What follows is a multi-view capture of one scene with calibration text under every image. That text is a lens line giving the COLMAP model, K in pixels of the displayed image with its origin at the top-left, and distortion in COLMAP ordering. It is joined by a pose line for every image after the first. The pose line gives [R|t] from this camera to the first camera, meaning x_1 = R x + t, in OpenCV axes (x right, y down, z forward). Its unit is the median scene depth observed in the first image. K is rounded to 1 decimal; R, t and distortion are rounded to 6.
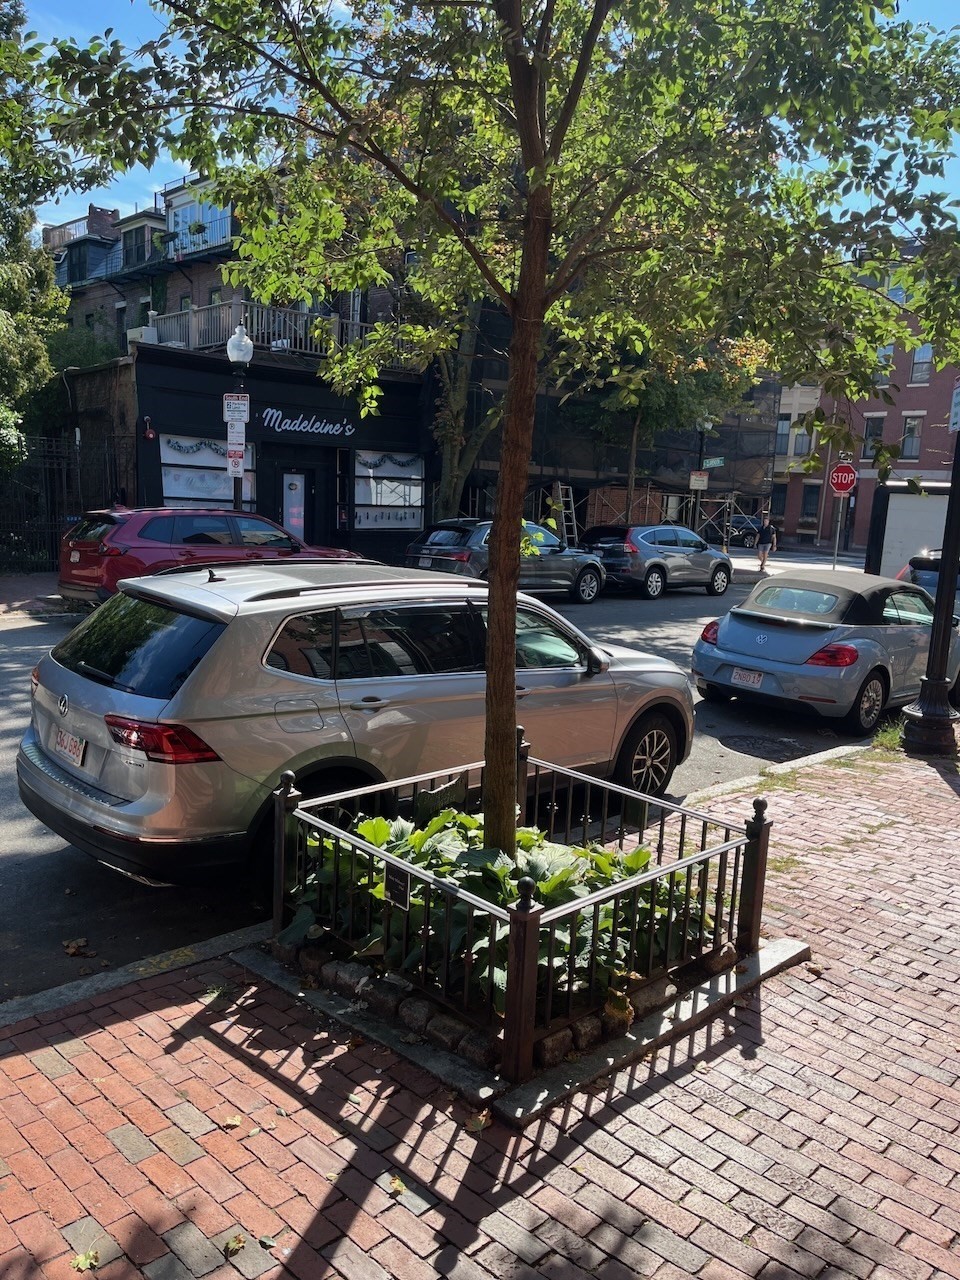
lens RADIAL K [[974.7, 0, 480.0], [0, 974.7, 640.0], [0, 0, 1]] dist [0.063415, -0.104478]
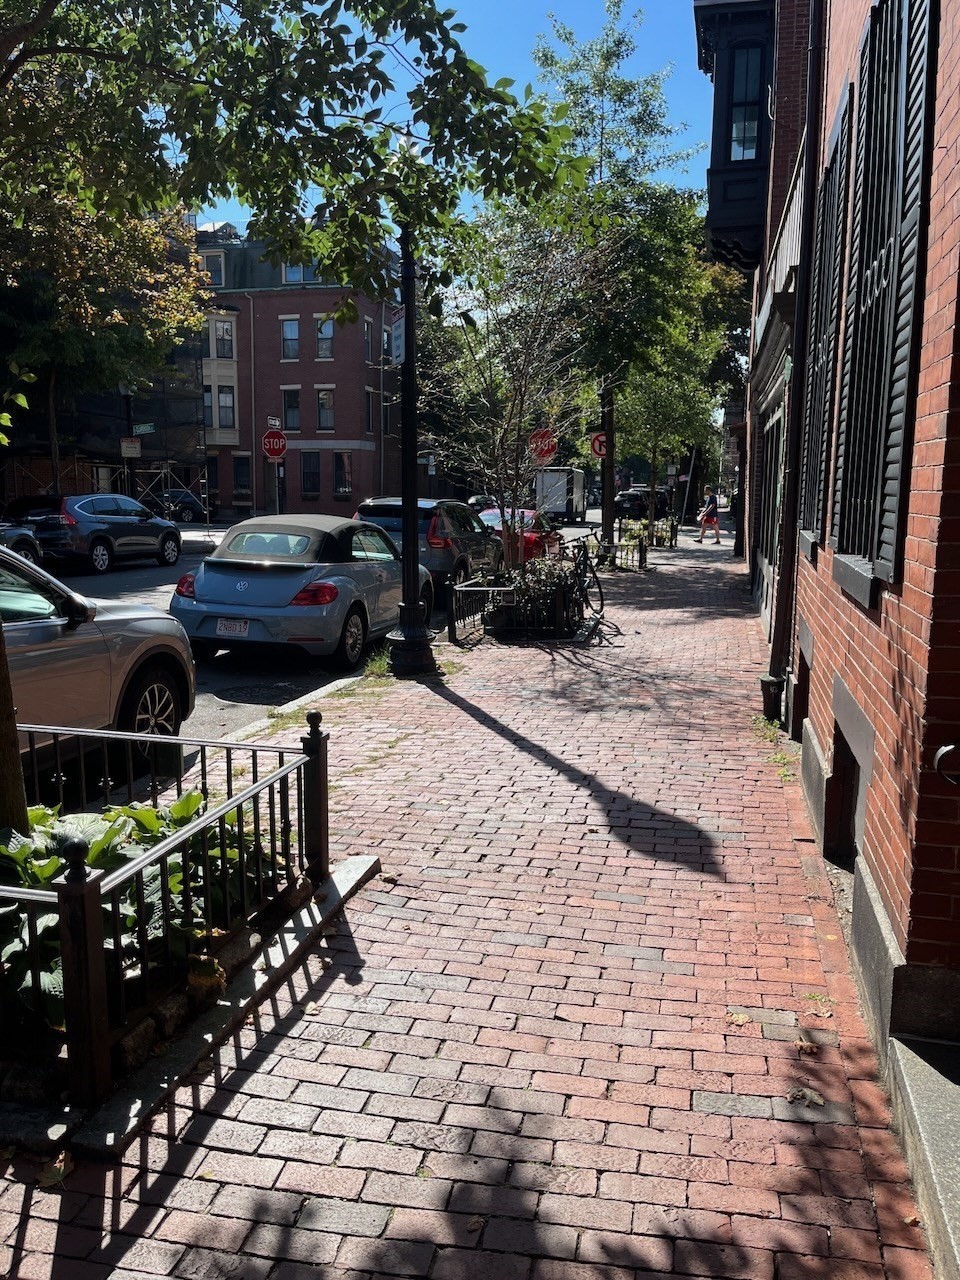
lens RADIAL K [[974.7, 0, 480.0], [0, 974.7, 640.0], [0, 0, 1]] dist [0.063415, -0.104478]
pose [[0.843613, -0.129096, 0.521202, -0.054261], [0.120088, 0.991442, 0.051194, 0.075463], [-0.523350, 0.019402, 0.851897, 0.157356]]
